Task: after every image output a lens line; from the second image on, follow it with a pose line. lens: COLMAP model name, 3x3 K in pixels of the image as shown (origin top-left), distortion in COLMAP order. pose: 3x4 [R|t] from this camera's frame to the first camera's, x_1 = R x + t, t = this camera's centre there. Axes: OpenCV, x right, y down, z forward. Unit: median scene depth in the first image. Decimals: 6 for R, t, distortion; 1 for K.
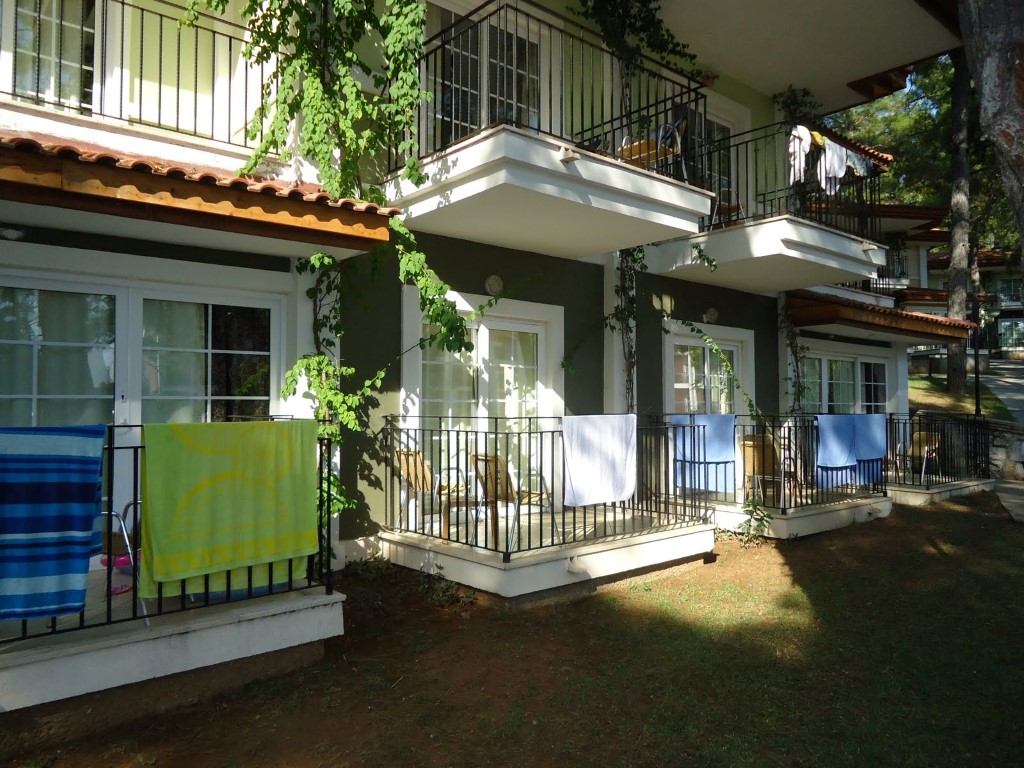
lens RADIAL K [[742.1, 0, 512.0], [0, 742.1, 384.0], [0, 0, 1]] dist [-0.017327, 0.005923]
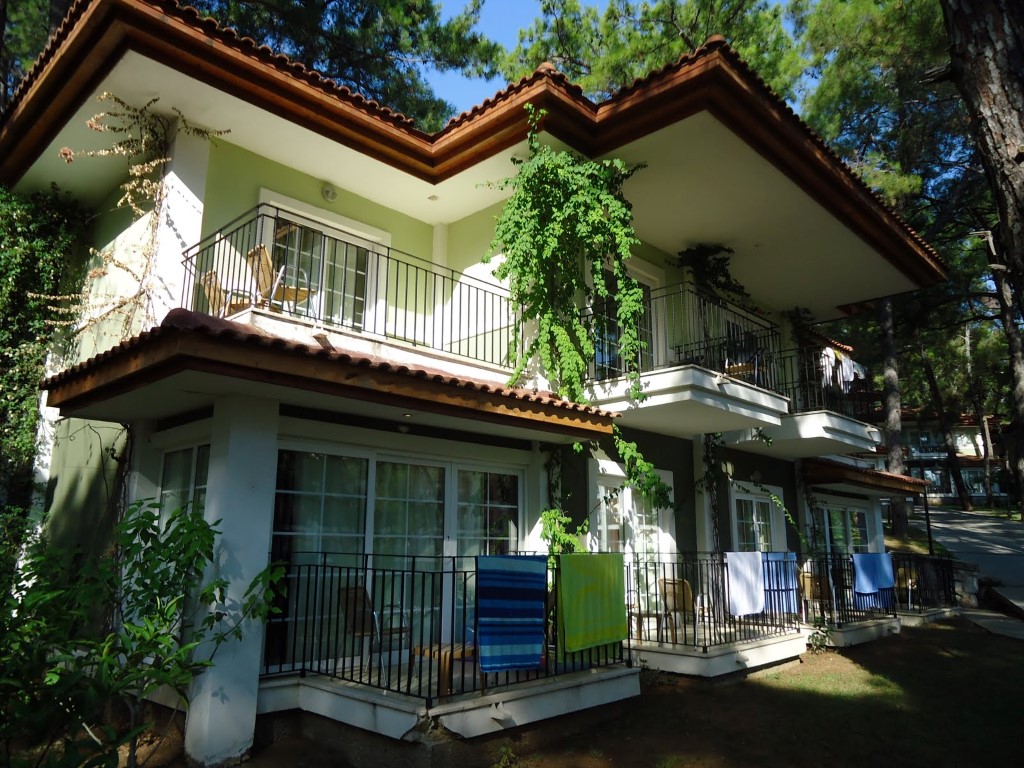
lens RADIAL K [[726.4, 0, 512.0], [0, 726.4, 384.0], [0, 0, 1]] dist [-0.028720, 0.002611]
pose [[0.996038, 0.028594, 0.084205, -0.374681], [-0.012227, 0.981937, -0.188811, -0.007825], [-0.088083, 0.187034, 0.978397, -0.340679]]
